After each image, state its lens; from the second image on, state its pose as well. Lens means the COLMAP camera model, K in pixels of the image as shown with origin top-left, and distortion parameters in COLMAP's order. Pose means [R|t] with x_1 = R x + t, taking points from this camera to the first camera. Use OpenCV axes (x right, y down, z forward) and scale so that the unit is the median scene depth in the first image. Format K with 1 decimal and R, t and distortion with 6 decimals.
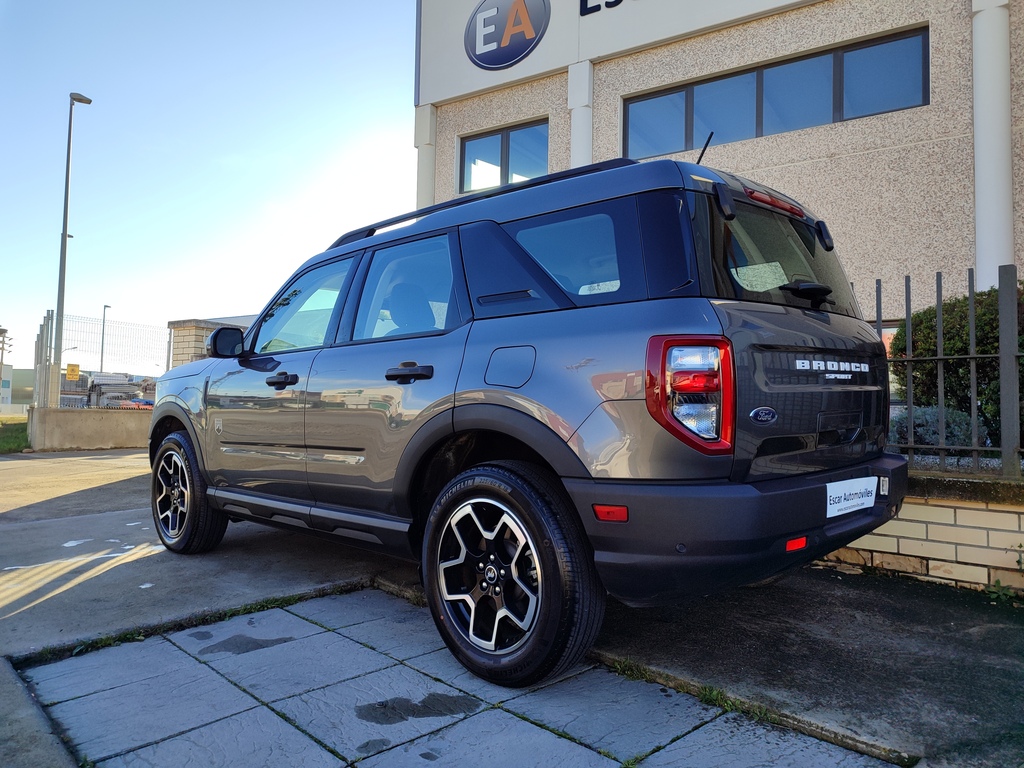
lens RADIAL K [[737.3, 0, 512.0], [0, 737.3, 384.0], [0, 0, 1]] dist [0.027396, -0.018890]
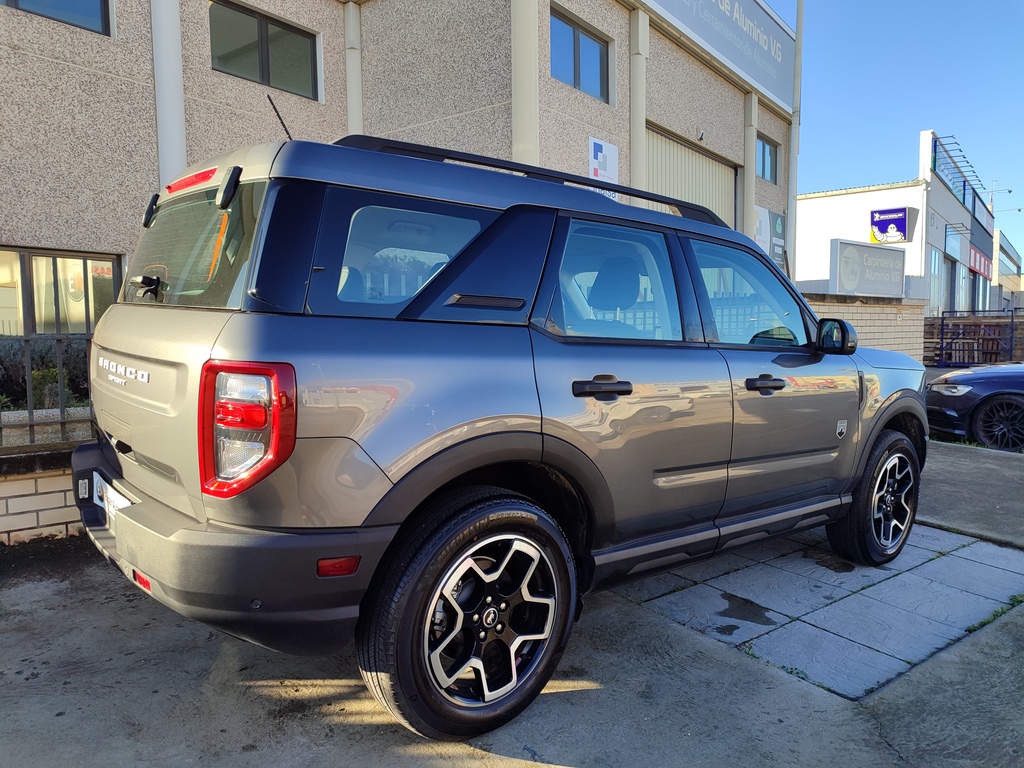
lens RADIAL K [[737.3, 0, 512.0], [0, 737.3, 384.0], [0, 0, 1]] dist [0.027396, -0.018890]
pose [[0.077536, -0.088760, 0.993031, -0.445994], [-0.039560, 0.994971, 0.092022, -0.026698], [-0.996204, -0.046419, 0.073635, 0.383191]]
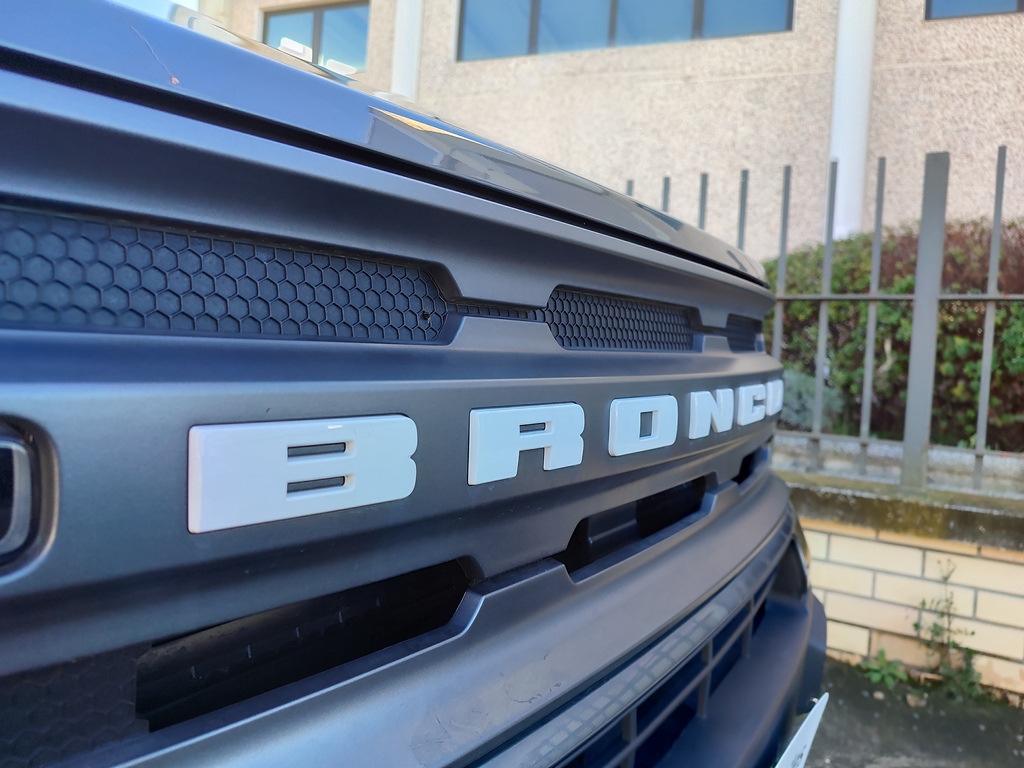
lens RADIAL K [[751.5, 0, 512.0], [0, 751.5, 384.0], [0, 0, 1]] dist [-0.005376, -0.004205]
pose [[0.978589, 0.044346, 0.200991, 0.072867], [-0.058880, 0.996020, 0.066914, 0.004710], [-0.197224, -0.077316, 0.977305, 0.161064]]
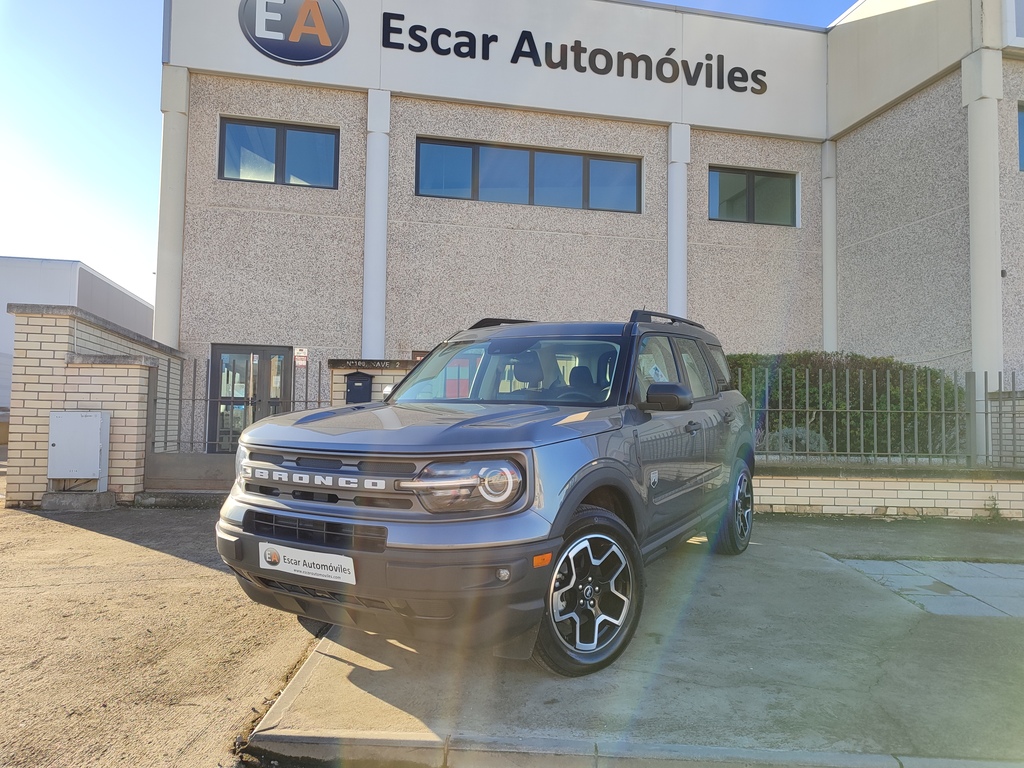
lens RADIAL K [[737.3, 0, 512.0], [0, 737.3, 384.0], [0, 0, 1]] dist [0.027396, -0.018890]
pose [[0.701705, 0.029688, 0.711849, -0.673022], [-0.035991, 0.999333, -0.006199, -0.021418], [-0.711558, -0.021270, 0.702305, 0.154543]]
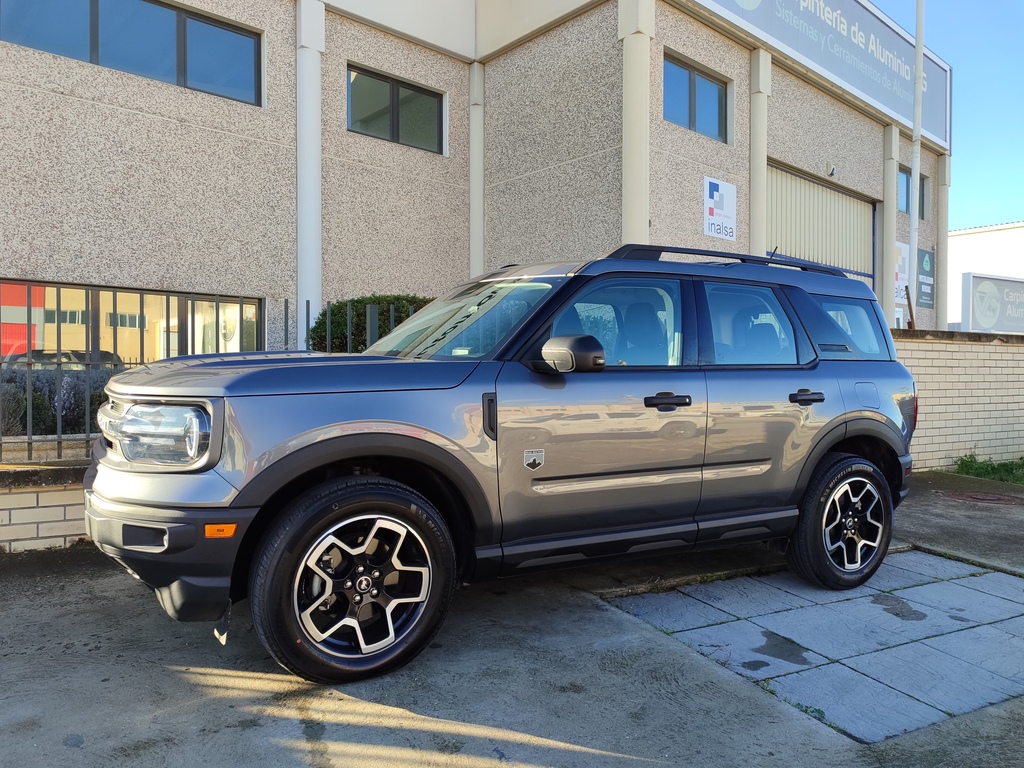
lens RADIAL K [[737.3, 0, 512.0], [0, 737.3, 384.0], [0, 0, 1]] dist [0.027396, -0.018890]
pose [[0.261455, -0.027059, 0.964836, -0.450764], [-0.044261, 0.998219, 0.039989, -0.019838], [-0.964200, -0.053160, 0.259791, 0.332842]]
